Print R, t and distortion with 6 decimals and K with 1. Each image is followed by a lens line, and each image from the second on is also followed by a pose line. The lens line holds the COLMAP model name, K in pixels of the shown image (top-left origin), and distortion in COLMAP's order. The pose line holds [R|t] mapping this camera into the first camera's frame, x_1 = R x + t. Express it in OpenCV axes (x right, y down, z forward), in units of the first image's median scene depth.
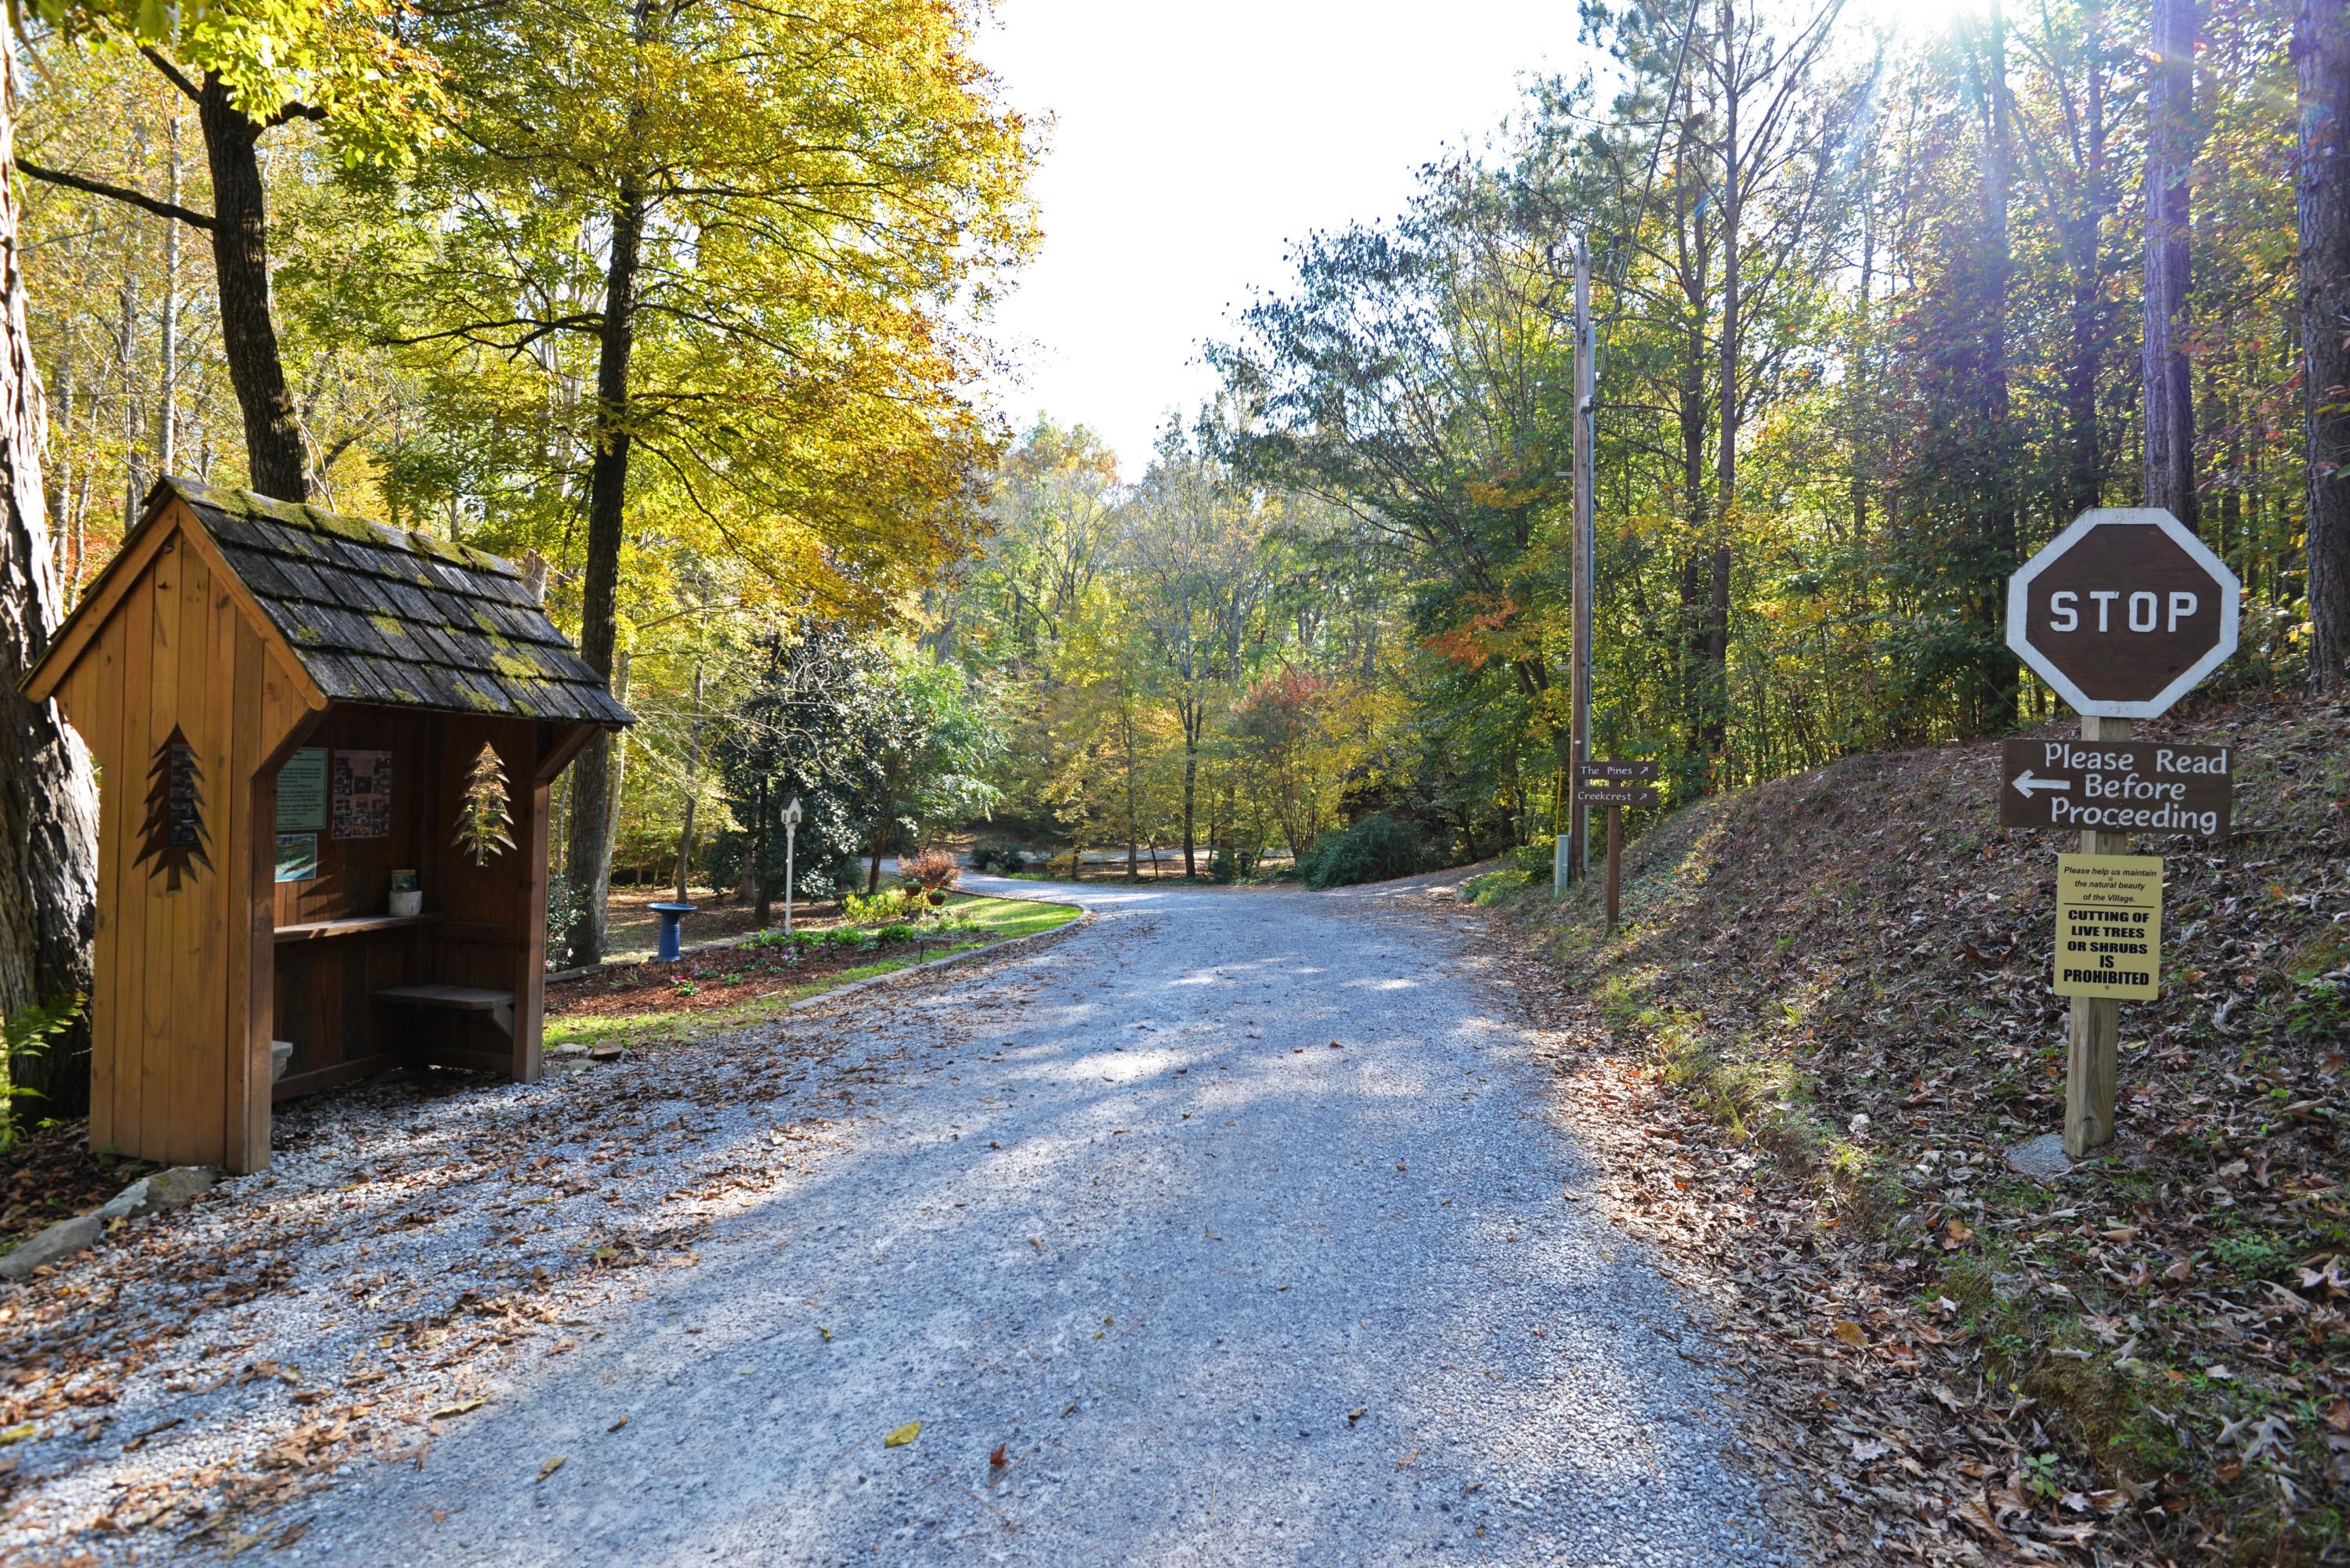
lens RADIAL K [[1084.5, 0, 1175.7], [0, 1084.5, 783.4], [0, 0, 1]] dist [-0.000112, 0.000005]
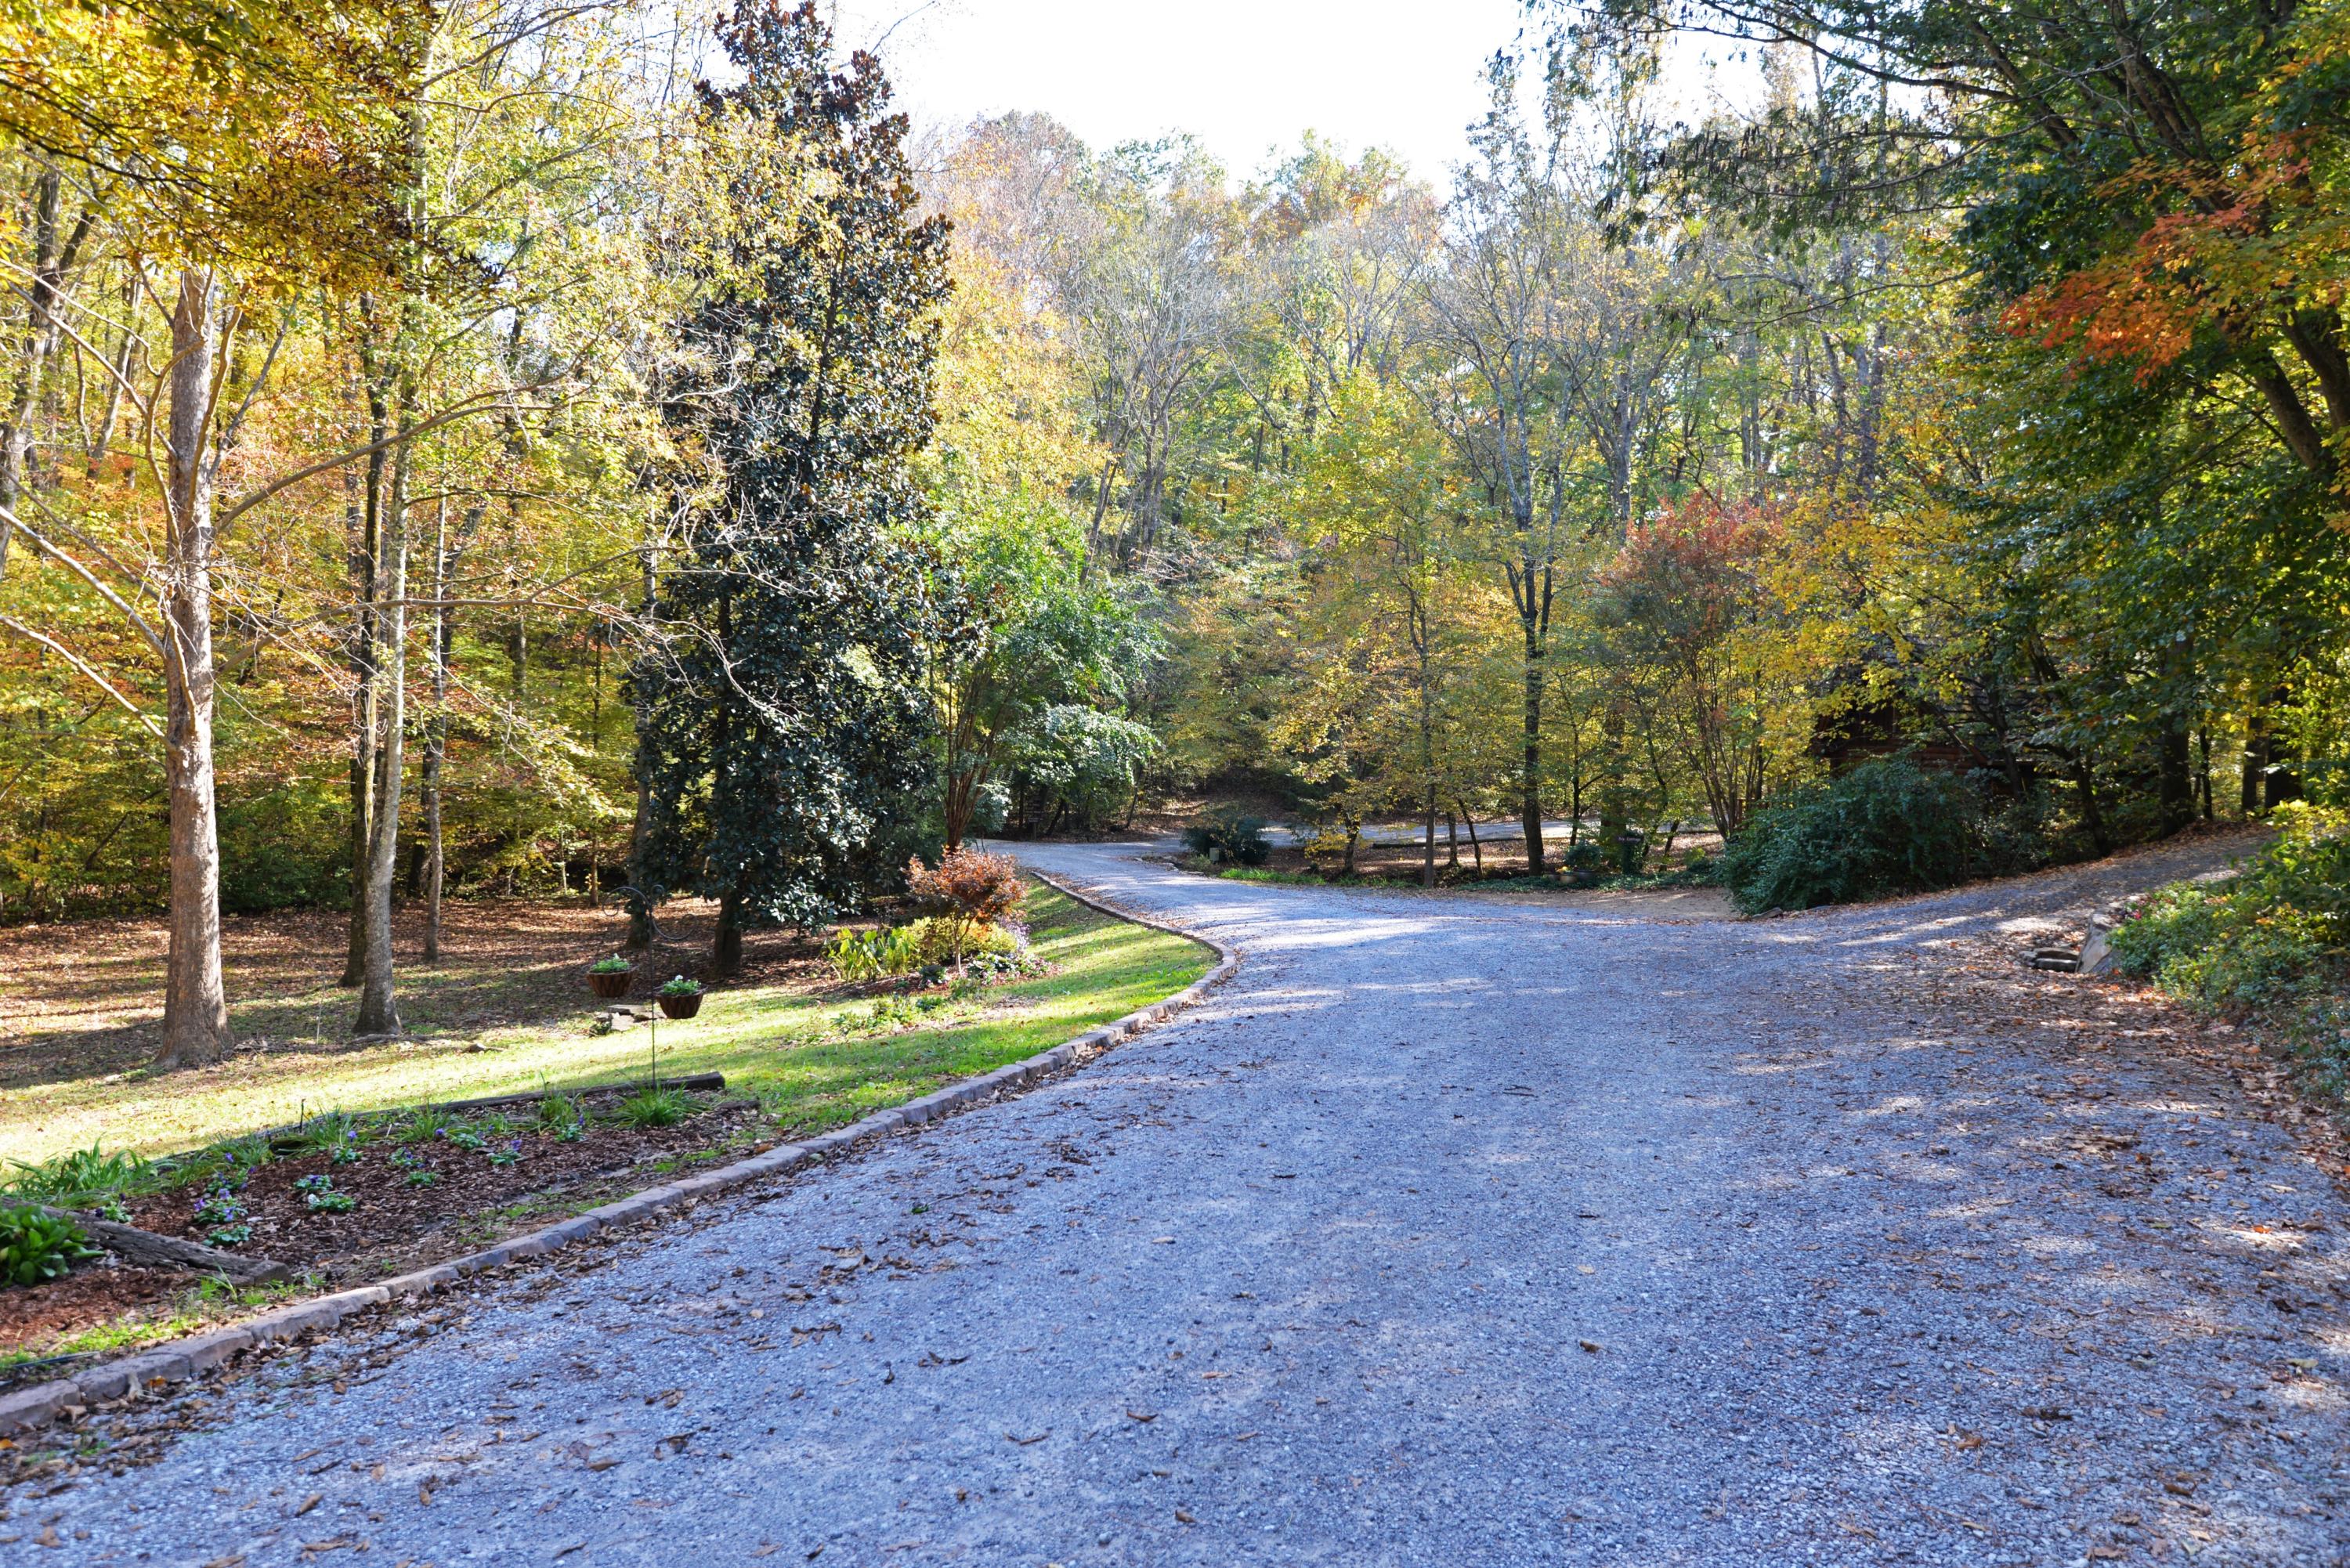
lens RADIAL K [[1503.4, 0, 1170.6], [0, 1503.4, 801.3], [0, 0, 1]] dist [0.005534, -0.002238]
pose [[0.965250, -0.015518, -0.260867, 0.037307], [0.029297, 0.998368, 0.049017, 0.003515], [0.259680, -0.054956, 0.964130, 0.184993]]
